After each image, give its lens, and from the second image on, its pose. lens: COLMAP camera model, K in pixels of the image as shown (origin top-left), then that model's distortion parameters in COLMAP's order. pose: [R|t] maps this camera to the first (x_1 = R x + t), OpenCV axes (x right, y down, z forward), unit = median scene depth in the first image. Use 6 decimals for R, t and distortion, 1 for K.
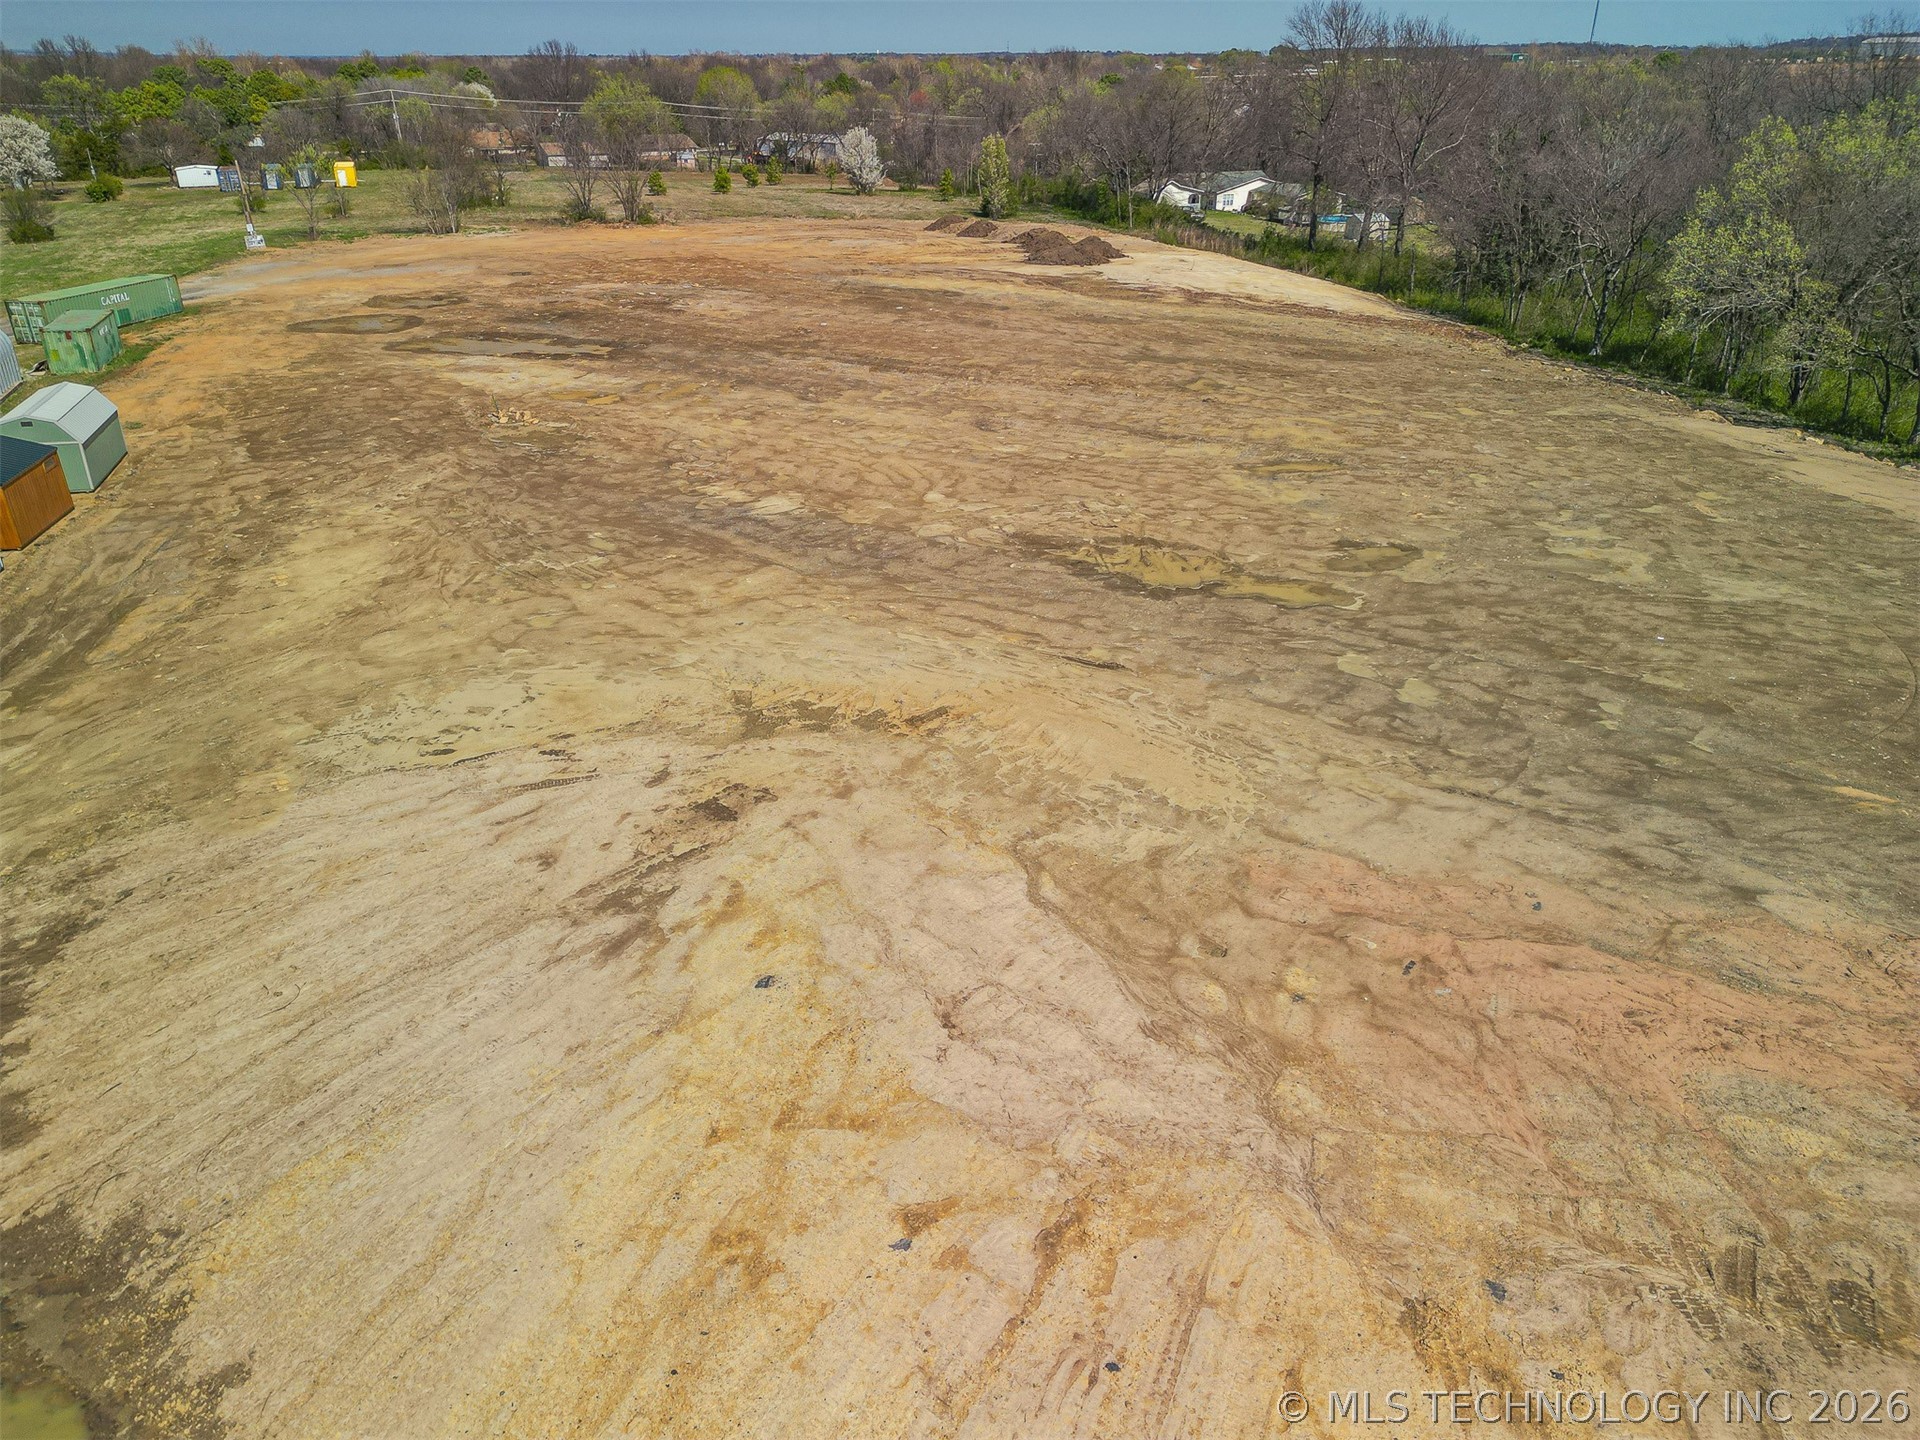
lens RADIAL K [[1388.7, 0, 1008.3], [0, 1388.7, 664.9], [0, 0, 1]] dist [0.086207, -0.084911]
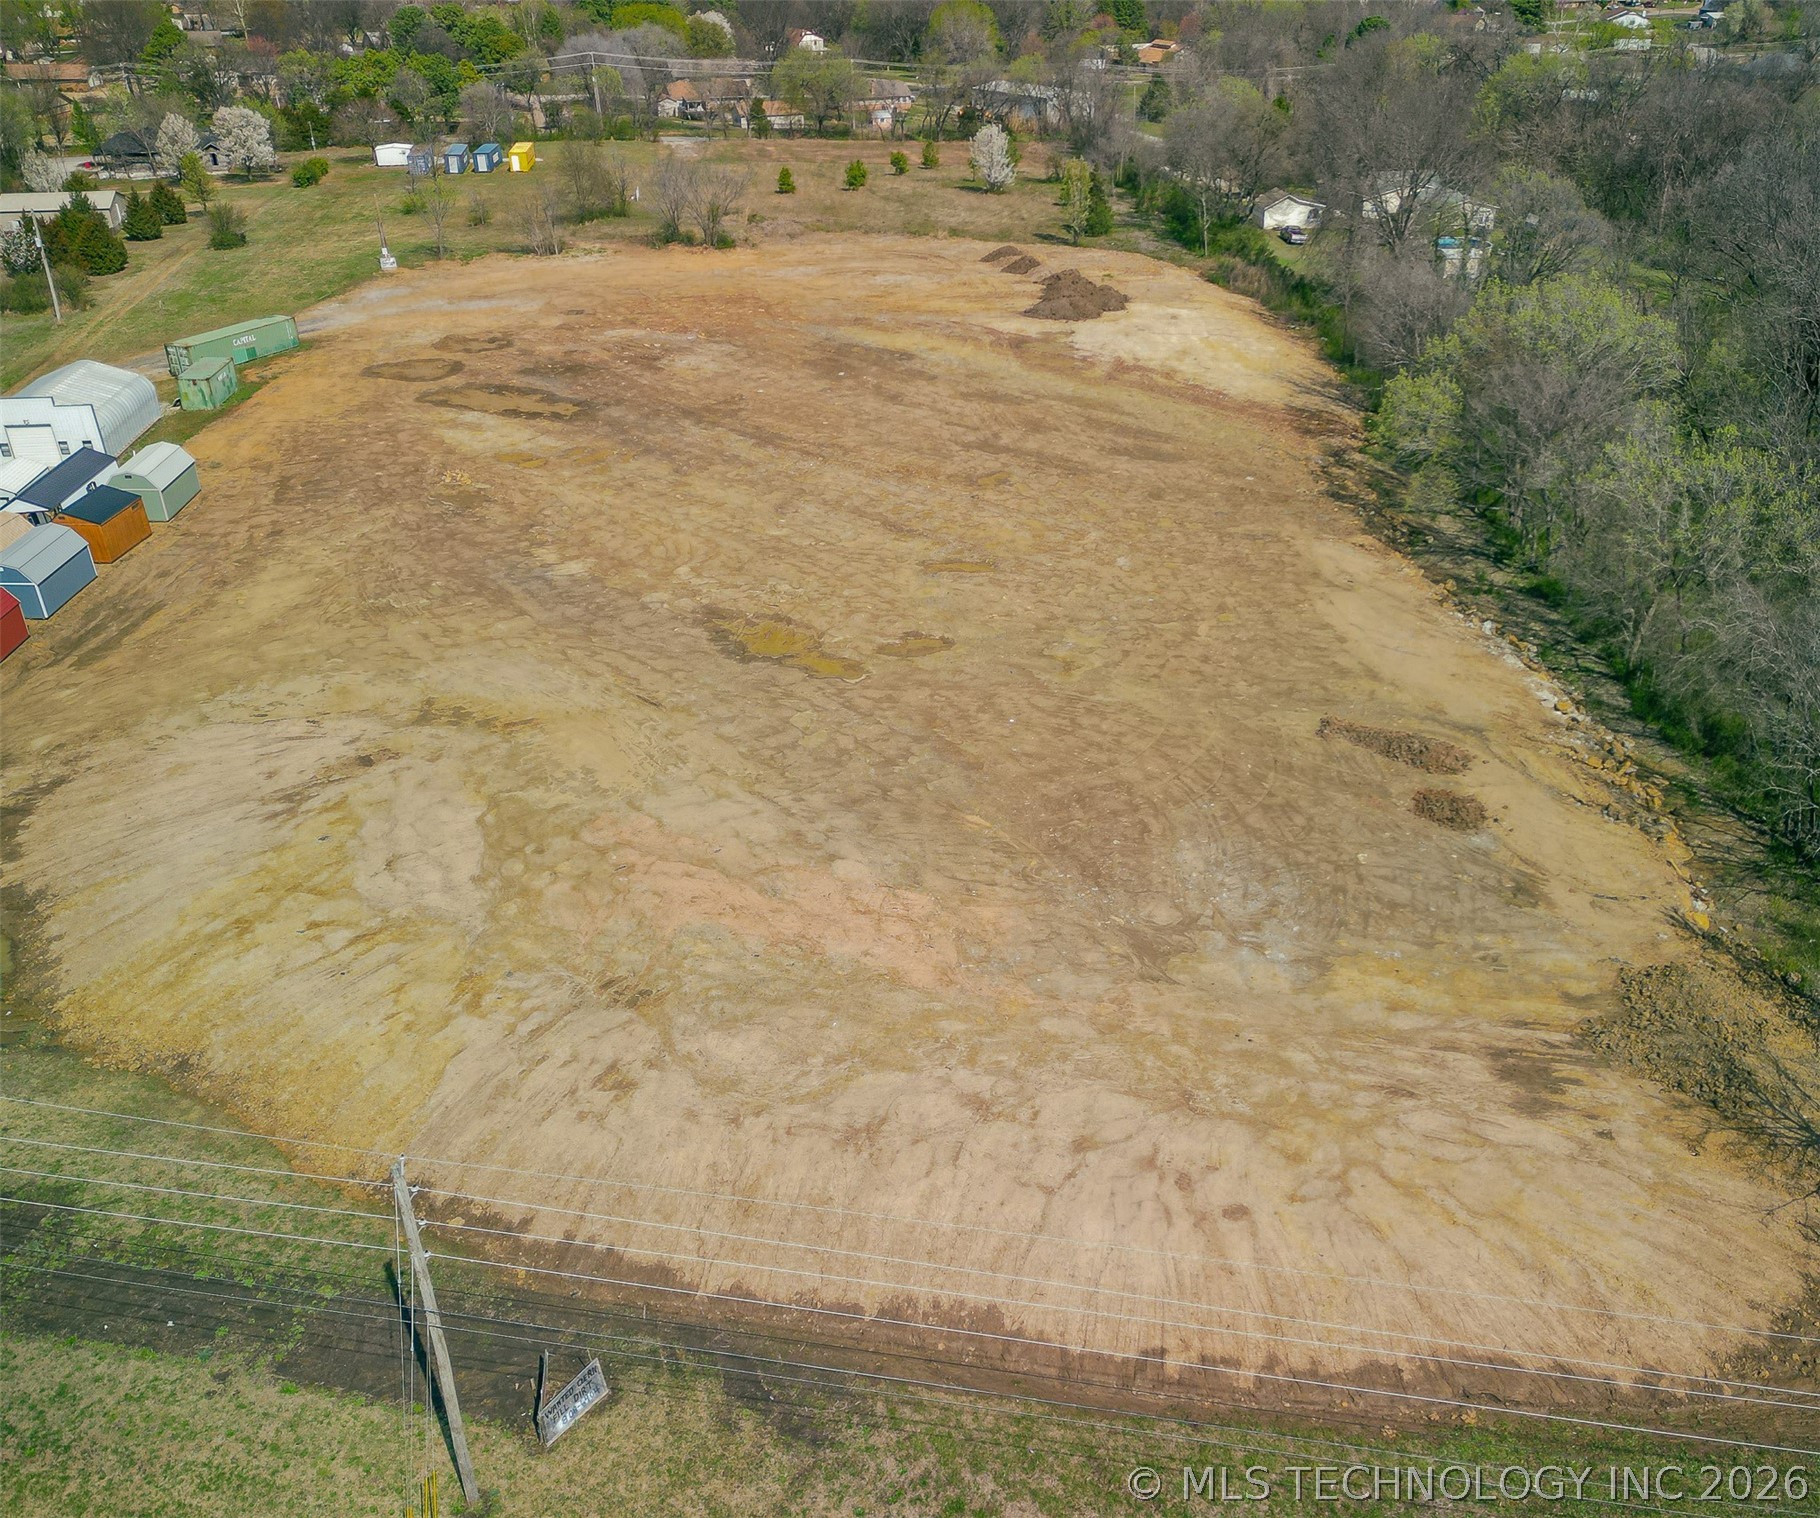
lens RADIAL K [[1666.3, 0, 1003.3], [0, 1666.3, 764.3], [0, 0, 1]] dist [0.067522, -0.028715]
pose [[0.972857, 0.105727, -0.205845, 0.607076], [-0.091539, 0.992797, 0.077295, -0.081282], [0.212534, -0.056354, 0.975527, -0.579644]]
